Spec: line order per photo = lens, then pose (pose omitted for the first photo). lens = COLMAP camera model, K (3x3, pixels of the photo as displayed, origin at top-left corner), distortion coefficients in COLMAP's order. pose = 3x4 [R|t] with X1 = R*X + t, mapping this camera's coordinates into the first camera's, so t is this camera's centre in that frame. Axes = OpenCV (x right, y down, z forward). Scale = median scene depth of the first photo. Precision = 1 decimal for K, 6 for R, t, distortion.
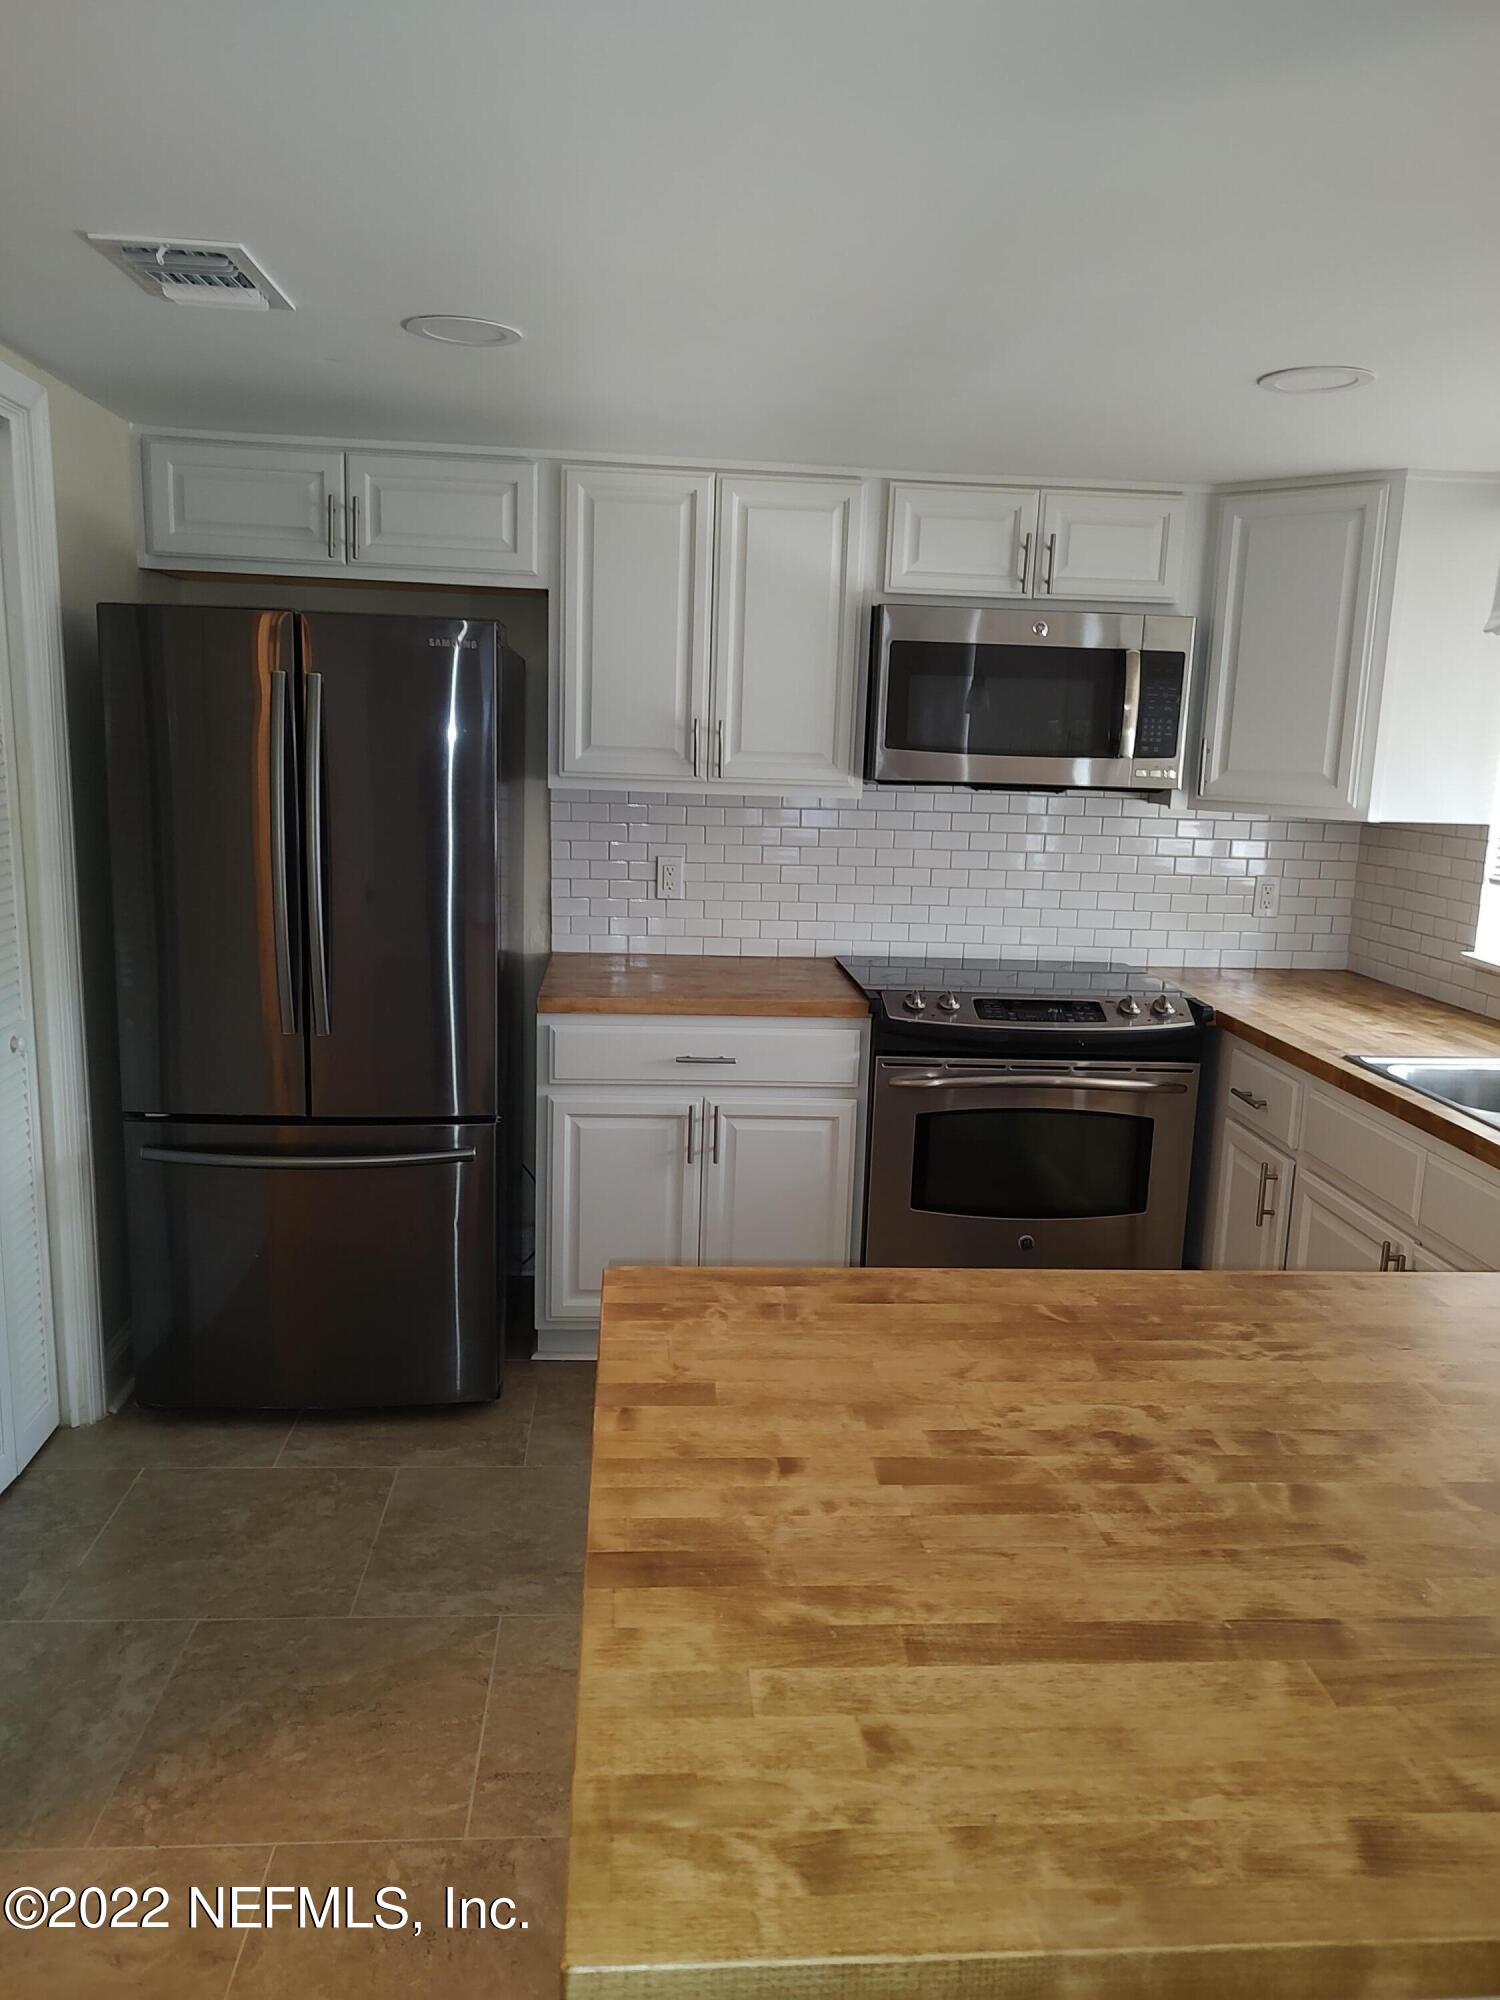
lens RADIAL K [[1408.3, 0, 749.0], [0, 1408.3, 1002.2], [0, 0, 1]] dist [0.026798, 0.000261]
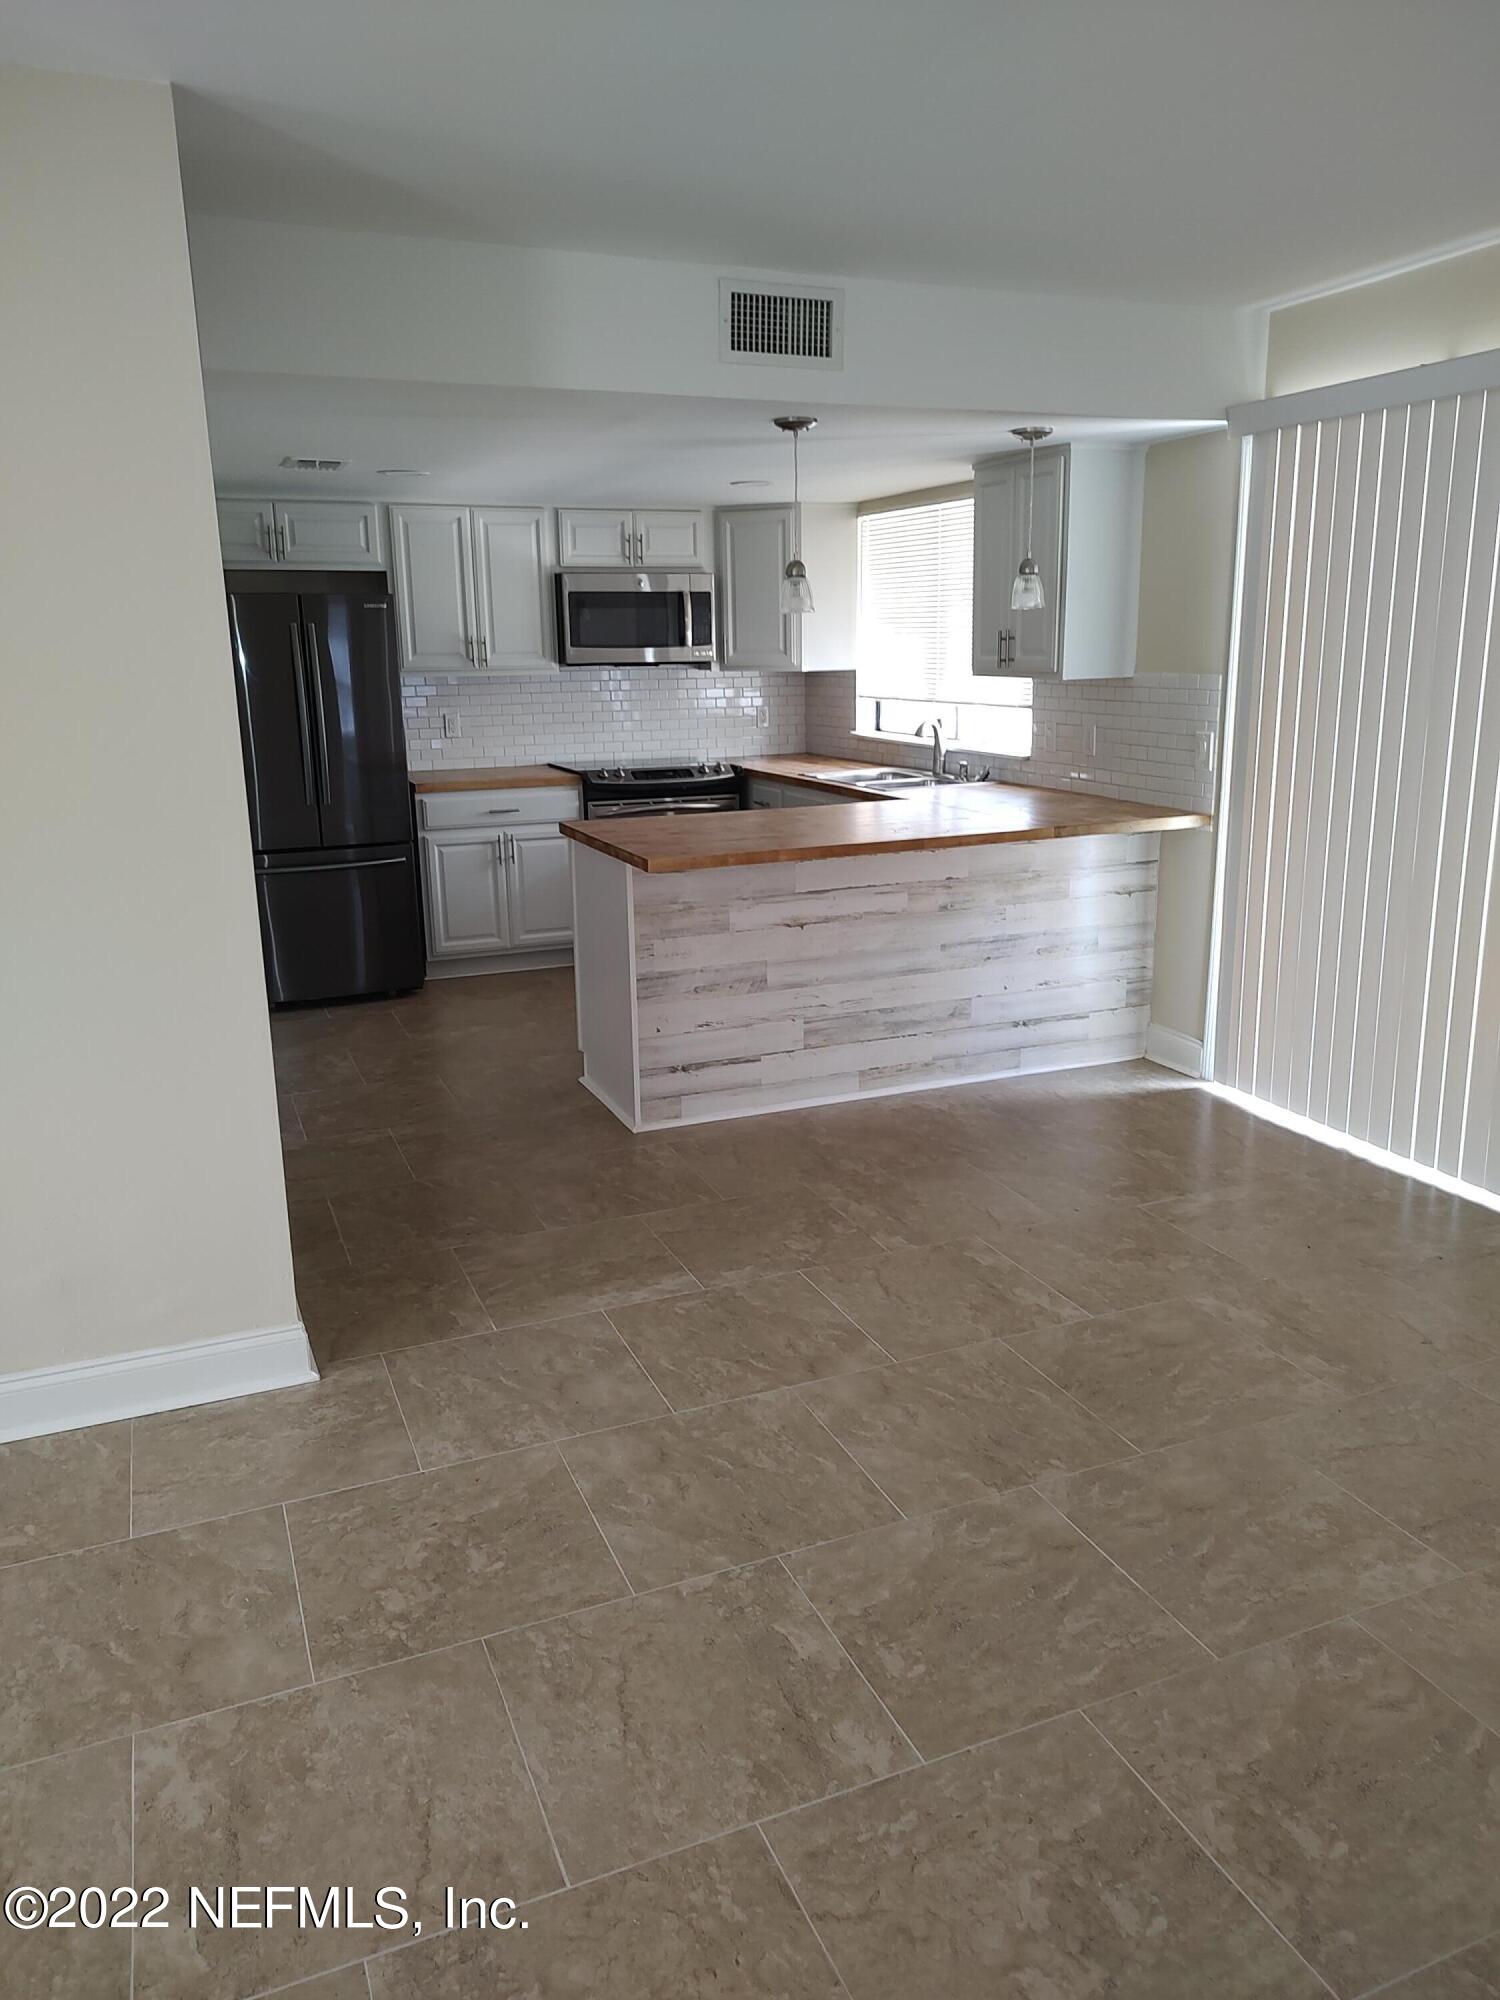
lens RADIAL K [[1431.9, 0, 745.5], [0, 1431.9, 1001.7], [0, 0, 1]] dist [0.008046, -0.000253]
pose [[0.944572, -0.125744, 0.303271, -0.339910], [0.103899, 0.990759, 0.087188, 0.159547], [-0.311431, -0.050846, 0.948907, -0.989910]]
